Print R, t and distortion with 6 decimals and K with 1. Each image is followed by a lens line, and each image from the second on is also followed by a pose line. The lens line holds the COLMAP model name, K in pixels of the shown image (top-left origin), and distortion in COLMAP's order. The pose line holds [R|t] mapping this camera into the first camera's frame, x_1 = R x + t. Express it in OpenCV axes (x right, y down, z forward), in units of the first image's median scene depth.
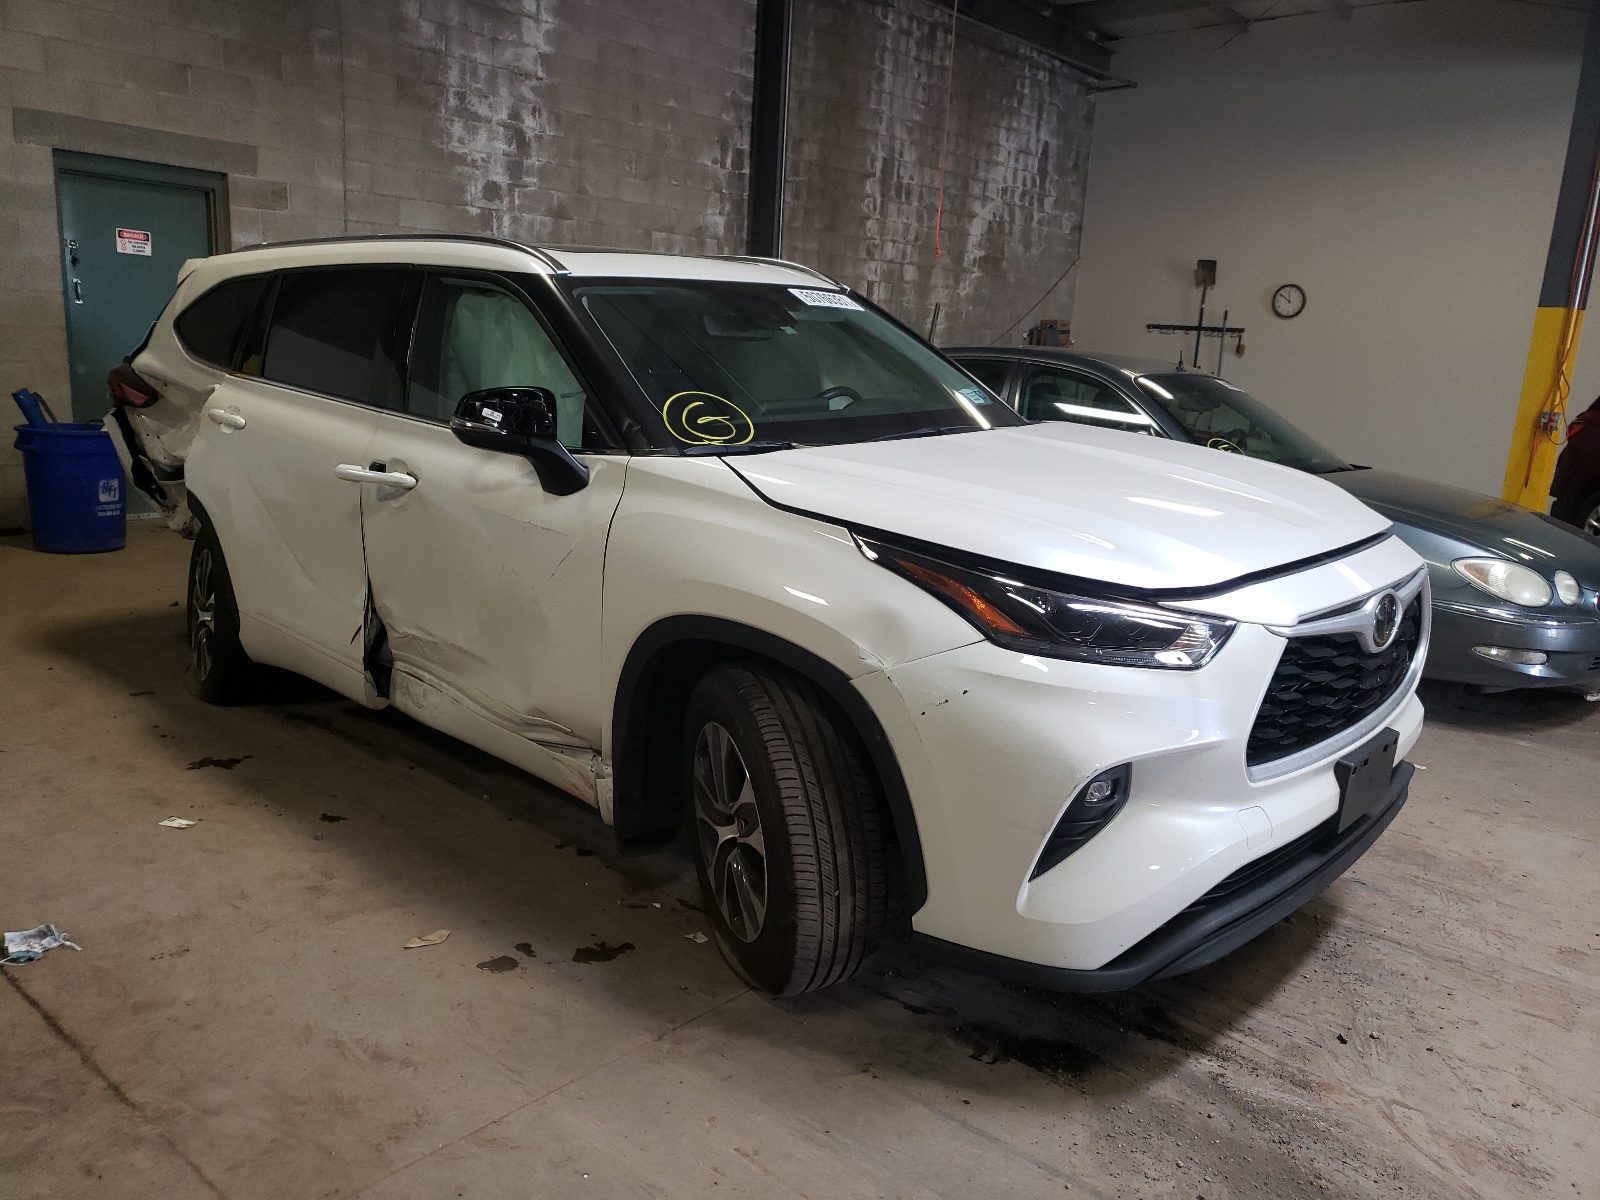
lens RADIAL K [[1274.7, 0, 800.0], [0, 1274.7, 600.0], [0, 0, 1]] dist [-0.076559, -0.003200]
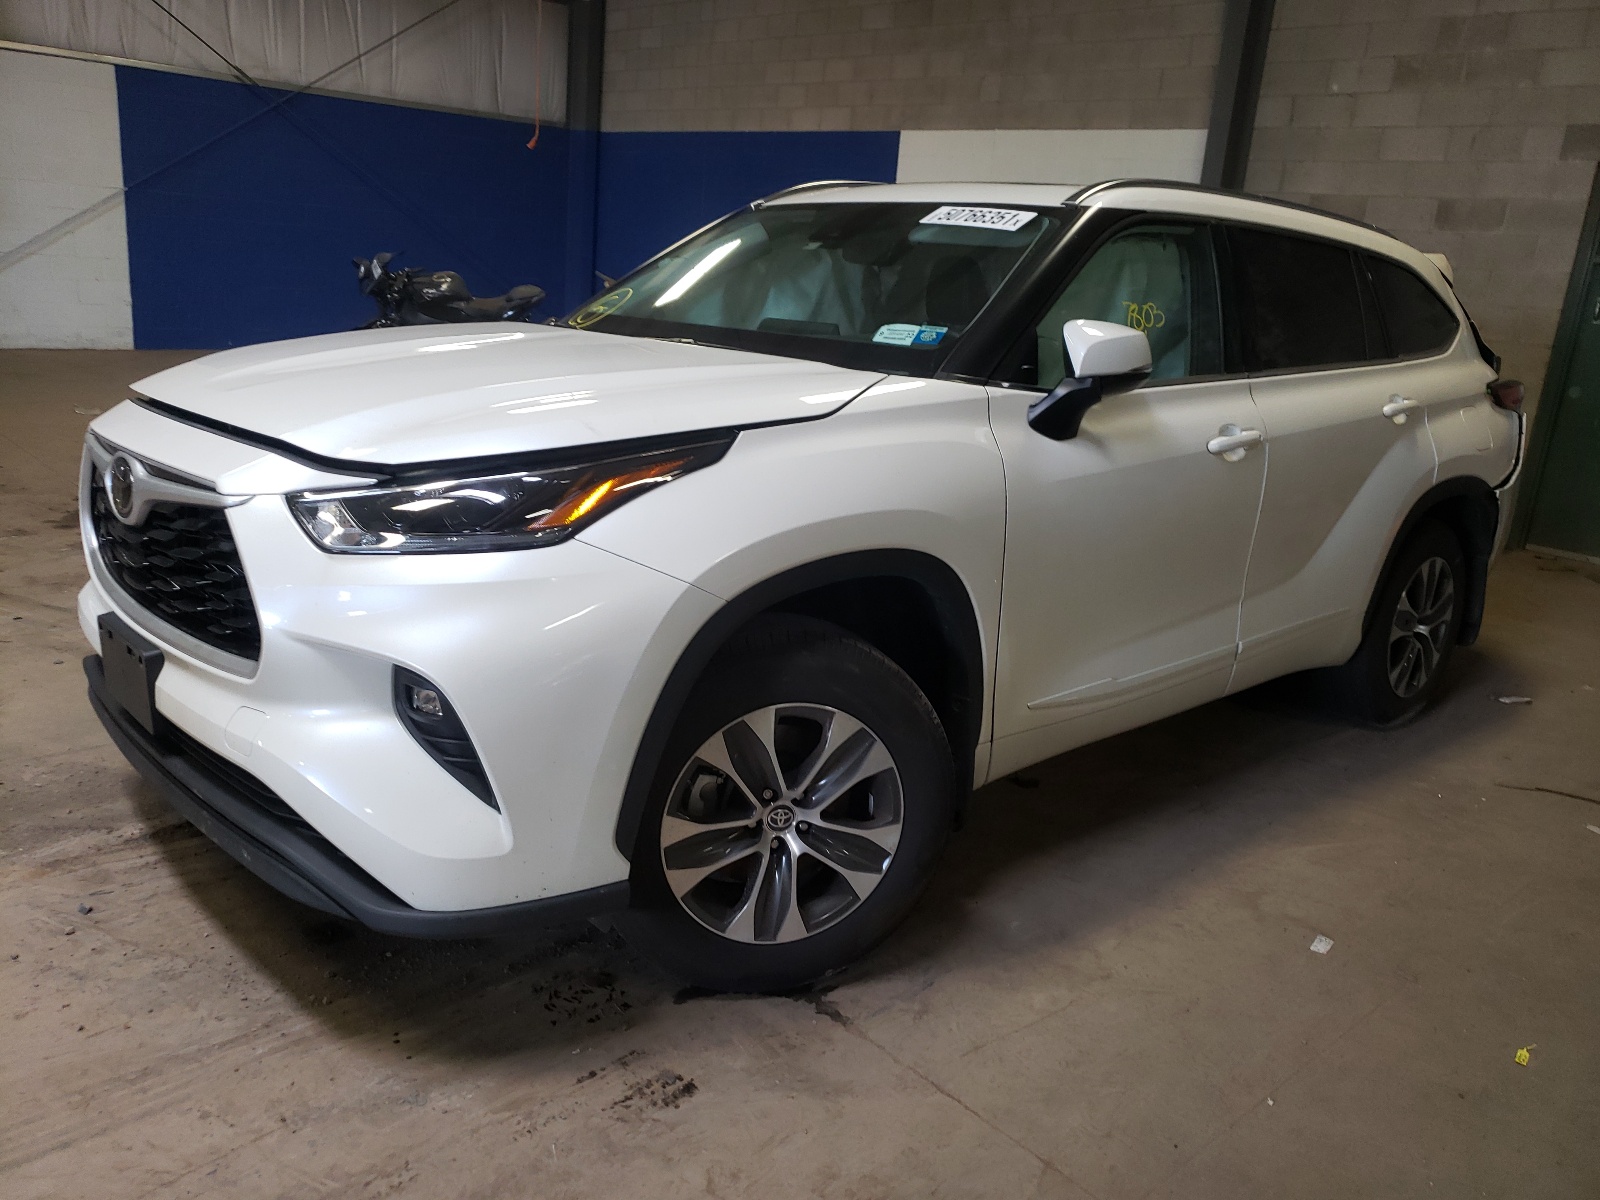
lens RADIAL K [[1274.7, 0, 800.0], [0, 1274.7, 600.0], [0, 0, 1]] dist [-0.076559, -0.003200]
pose [[-0.053659, 0.252294, -0.966162, 1.246834], [-0.332696, 0.907757, 0.255520, -0.272558], [0.941506, 0.335149, 0.035228, 1.397649]]
